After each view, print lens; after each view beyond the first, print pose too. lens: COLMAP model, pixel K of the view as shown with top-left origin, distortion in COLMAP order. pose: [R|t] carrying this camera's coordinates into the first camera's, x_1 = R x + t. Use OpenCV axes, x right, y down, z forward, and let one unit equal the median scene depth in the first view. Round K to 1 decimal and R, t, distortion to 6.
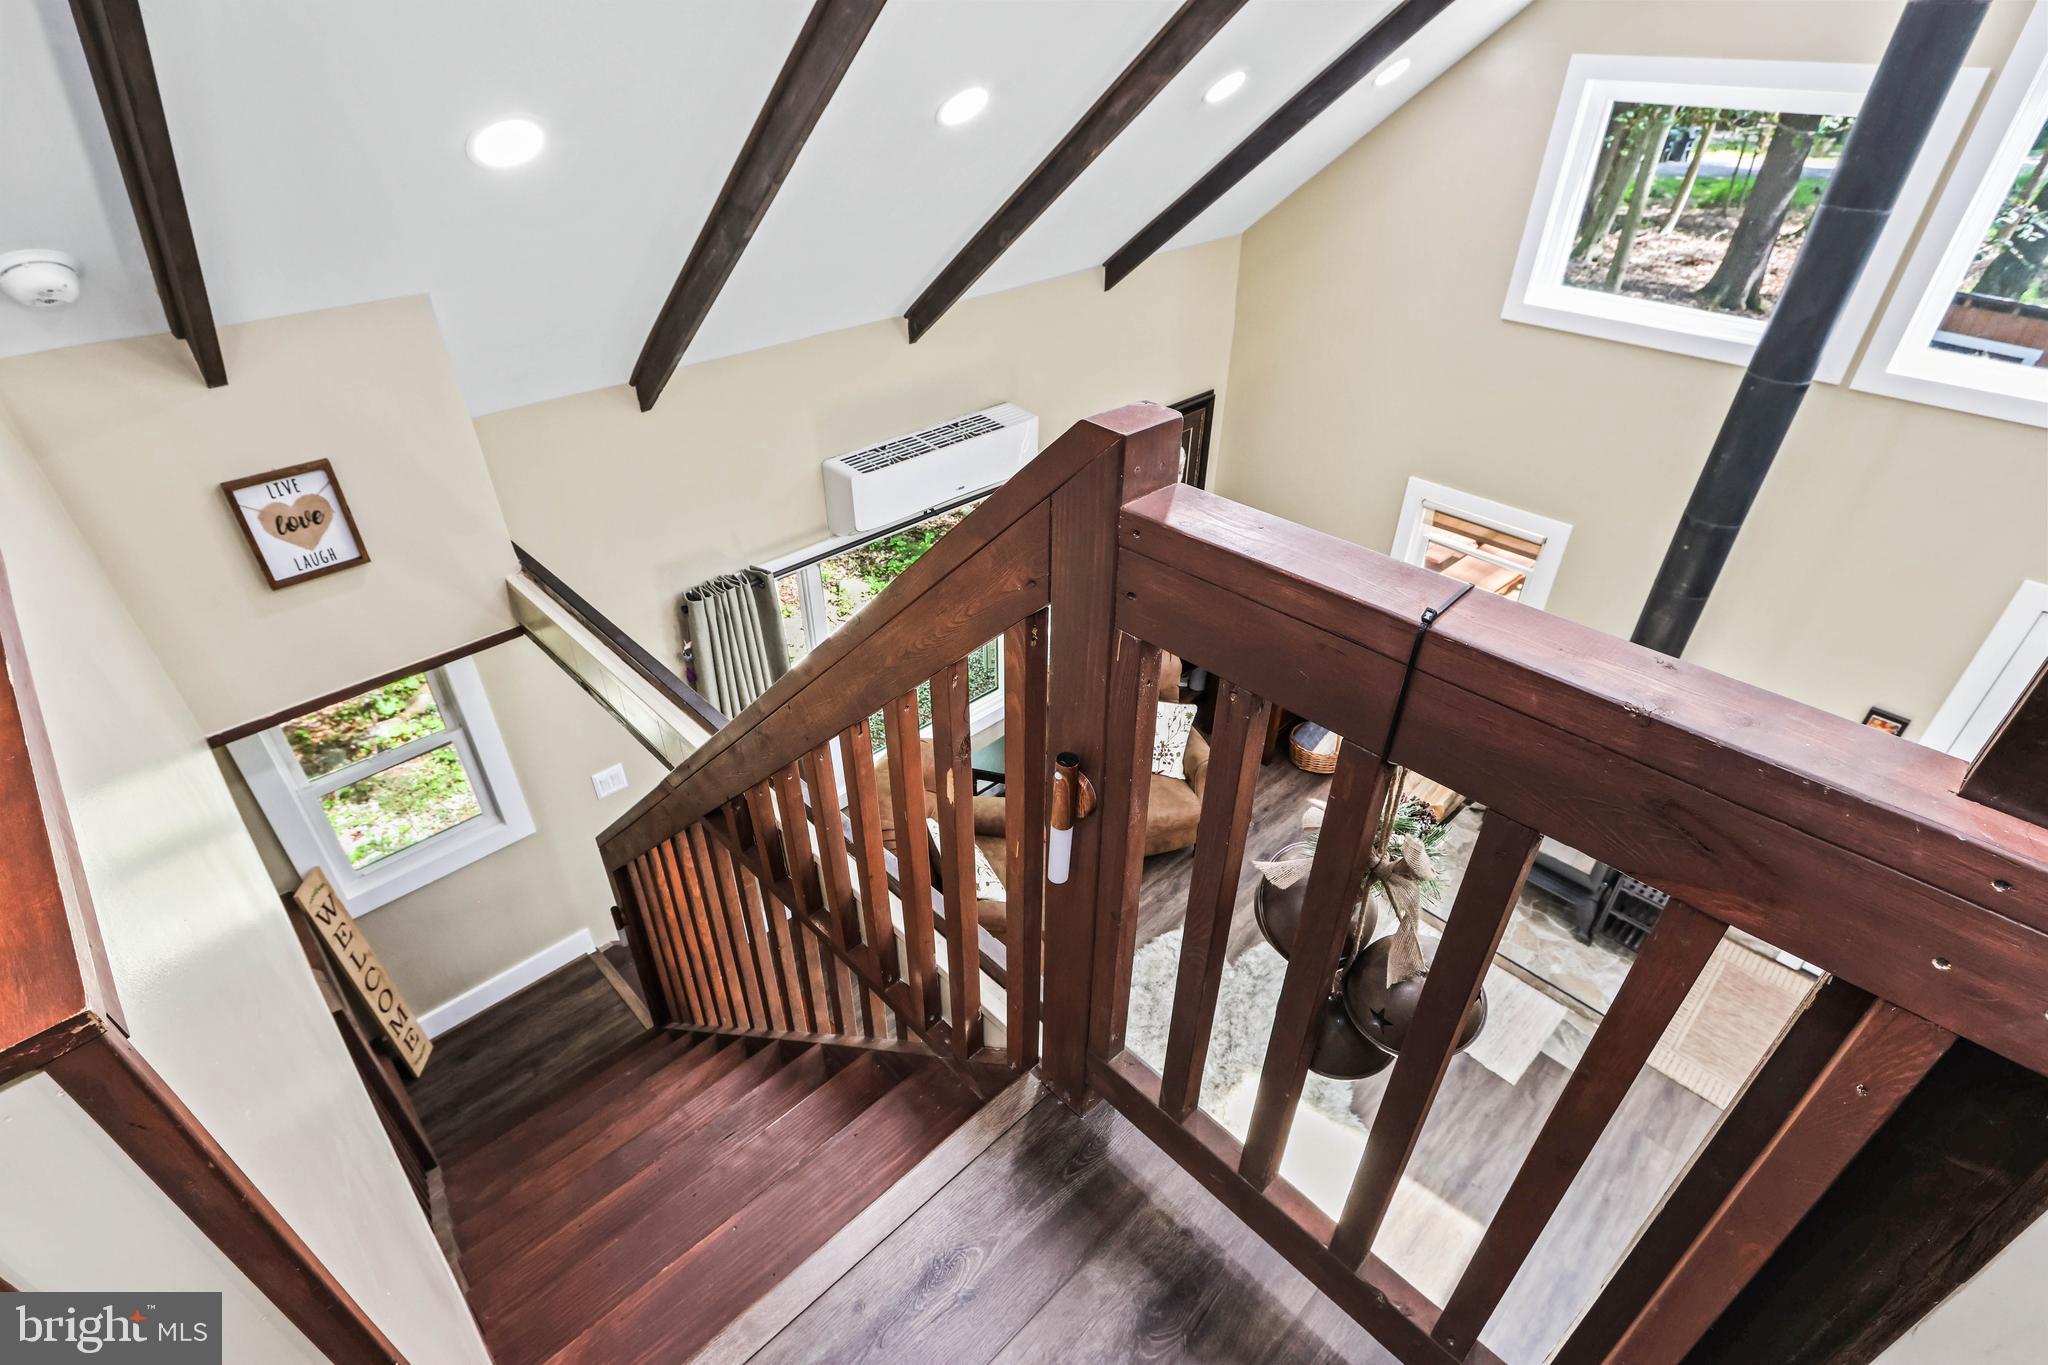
lens RADIAL K [[1038.6, 0, 1014.7], [0, 1038.6, 682.5], [0, 0, 1]] dist [-0.004887, 0.007514]
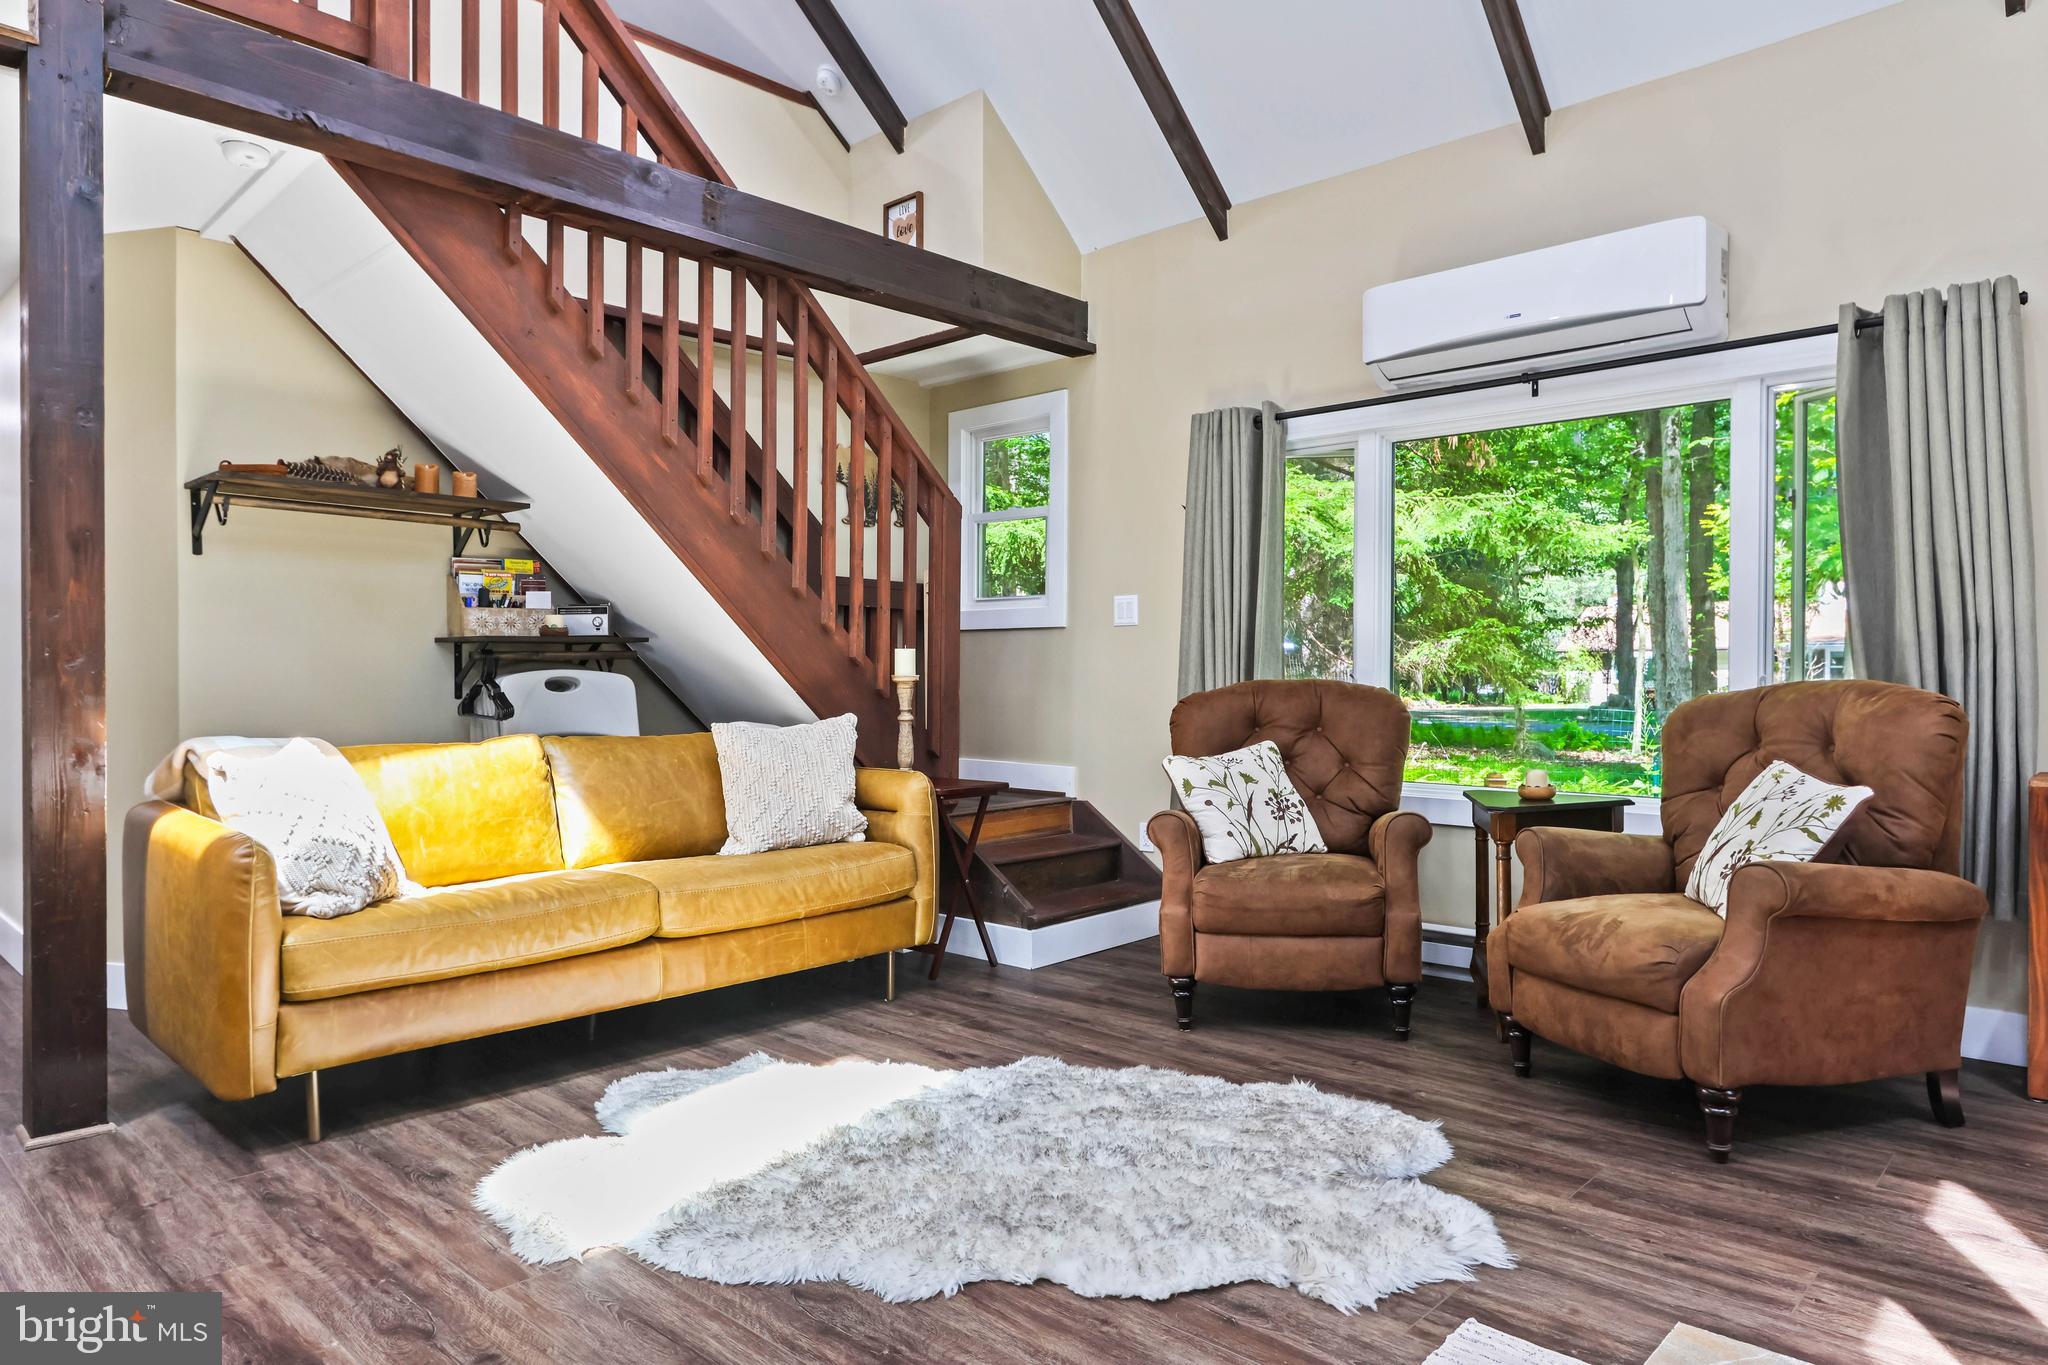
lens RADIAL K [[1266.0, 0, 1022.9], [0, 1266.0, 678.1], [0, 0, 1]] dist [-0.006939, 0.001571]
pose [[0.047993, -0.006060, -0.998829, 0.823414], [-0.569104, 0.821630, -0.032330, 0.239524], [0.820864, 0.569989, 0.035984, 0.885145]]
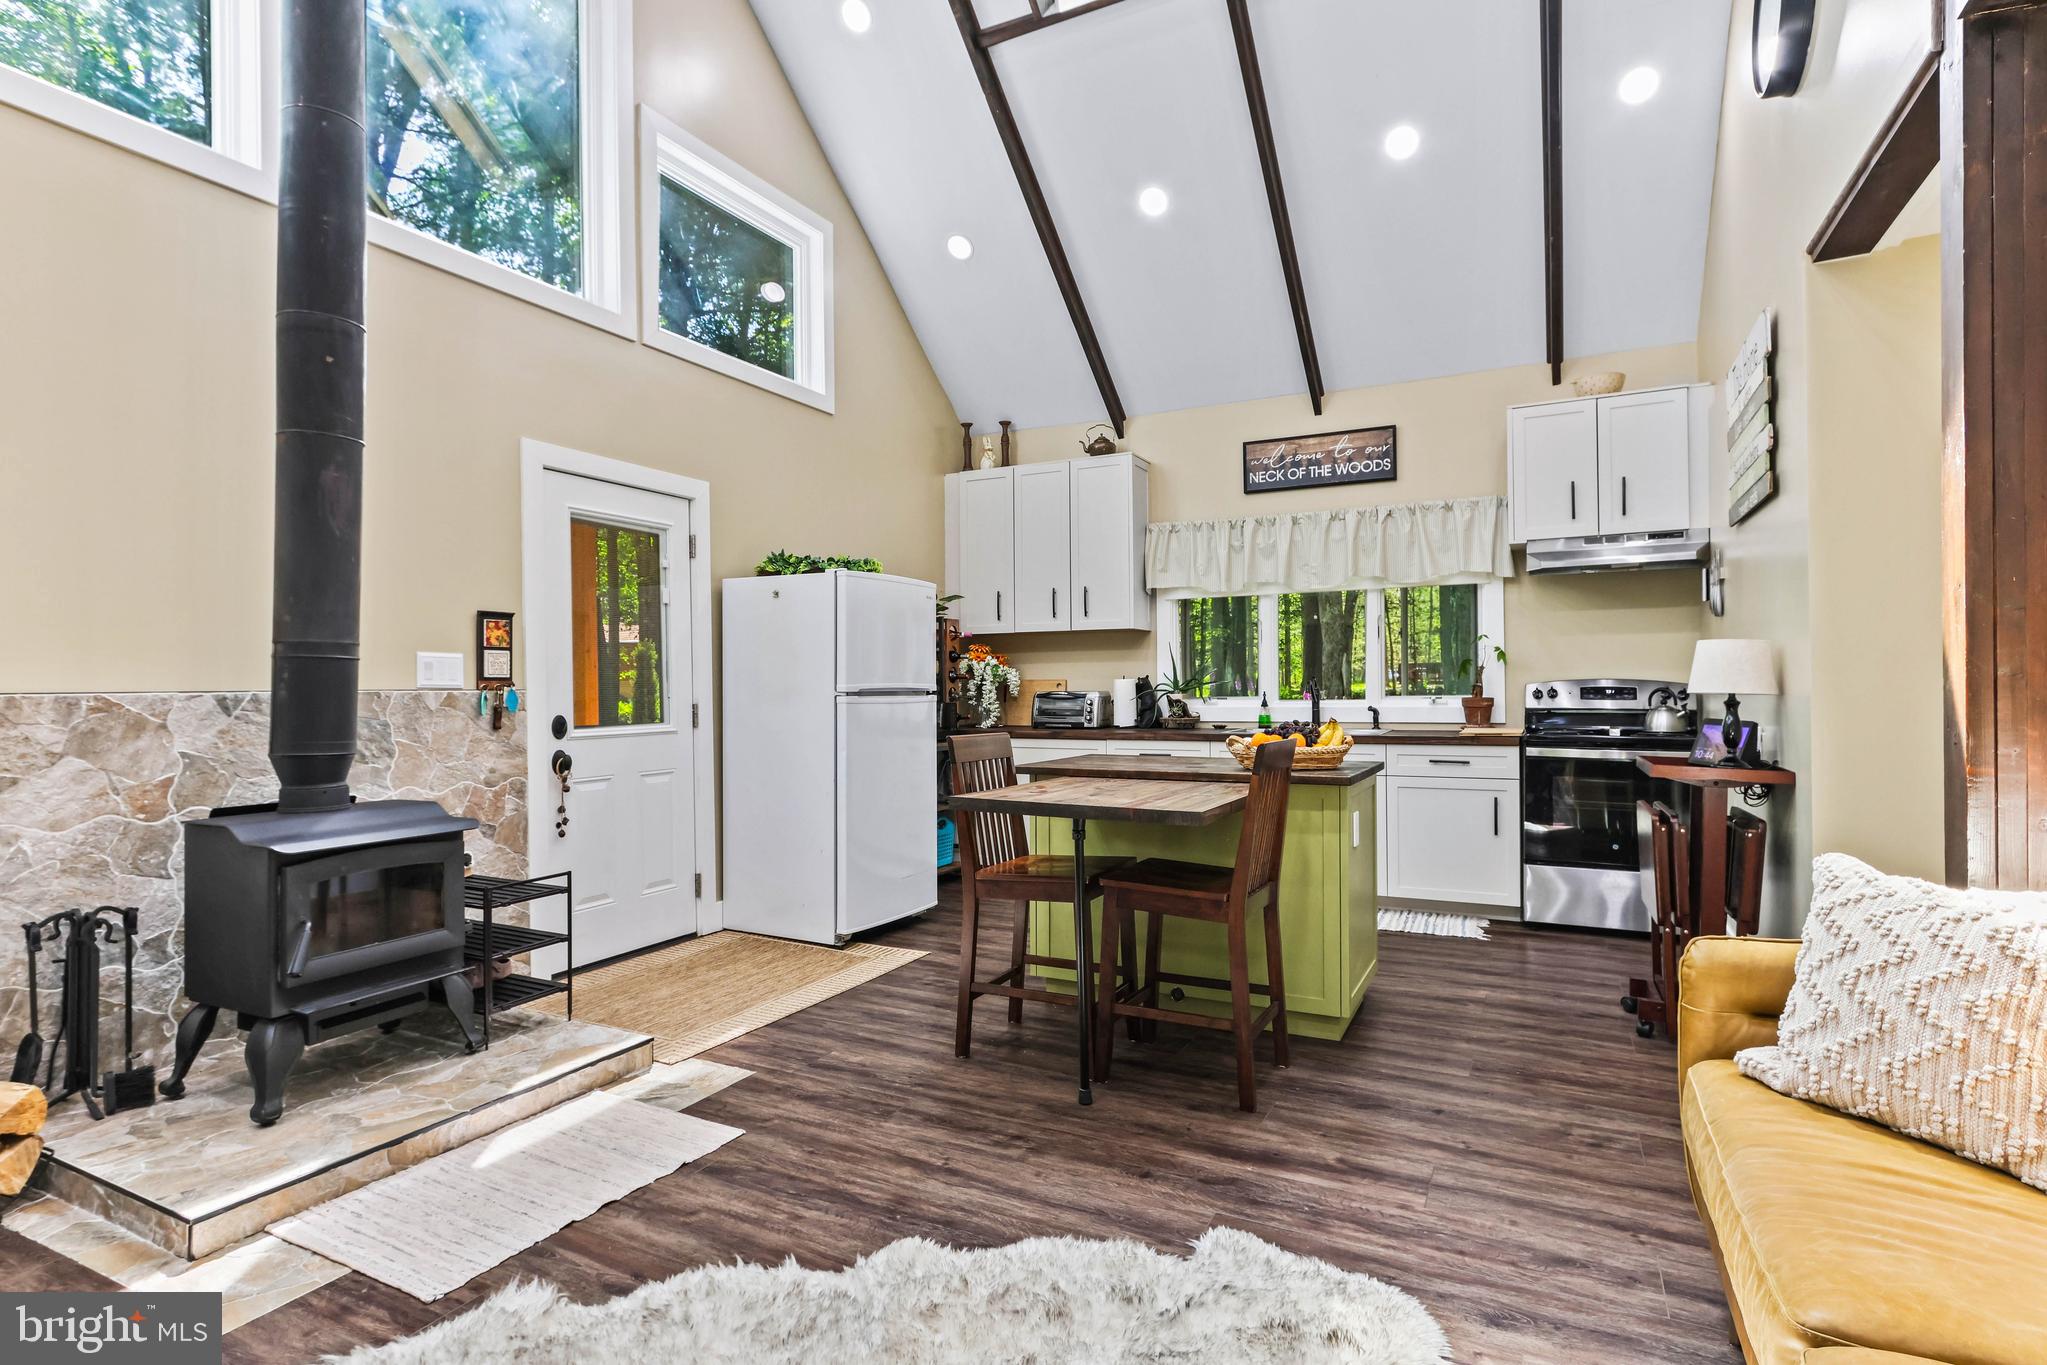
lens RADIAL K [[1038.1, 0, 1014.2], [0, 1038.1, 682.5], [0, 0, 1]] dist [-0.004887, 0.007514]
pose [[-0.320109, -0.004080, 0.947372, -0.137216], [0.543958, 0.817937, 0.187322, 0.157368], [-0.775655, 0.575294, -0.259609, 0.930868]]
